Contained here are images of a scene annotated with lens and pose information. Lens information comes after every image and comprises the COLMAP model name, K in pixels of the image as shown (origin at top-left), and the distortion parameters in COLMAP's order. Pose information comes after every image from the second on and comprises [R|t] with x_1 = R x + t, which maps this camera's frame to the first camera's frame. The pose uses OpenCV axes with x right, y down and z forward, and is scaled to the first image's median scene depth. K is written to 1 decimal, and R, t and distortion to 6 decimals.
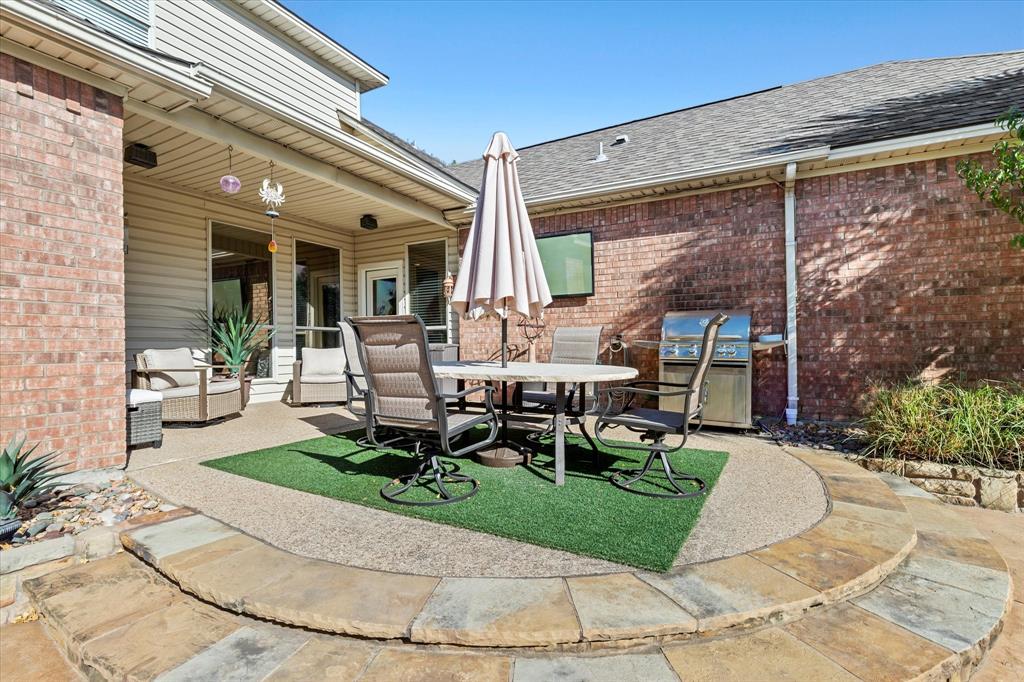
lens RADIAL K [[459.5, 0, 505.7], [0, 459.5, 340.2], [0, 0, 1]] dist [0.014675, 0.000552]
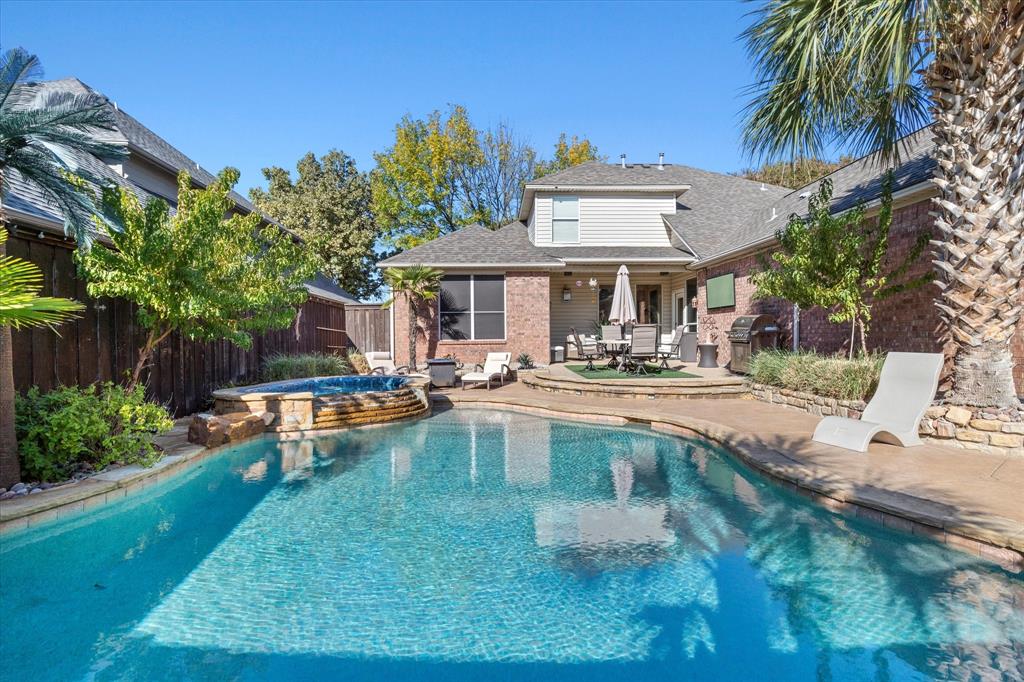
lens RADIAL K [[459.5, 0, 505.7], [0, 459.5, 340.2], [0, 0, 1]] dist [0.014675, 0.000552]
pose [[0.542858, 0.007341, -0.839793, 2.266042], [0.006963, 0.999888, 0.013242, 0.011035], [0.839796, -0.013036, 0.542746, -1.435867]]
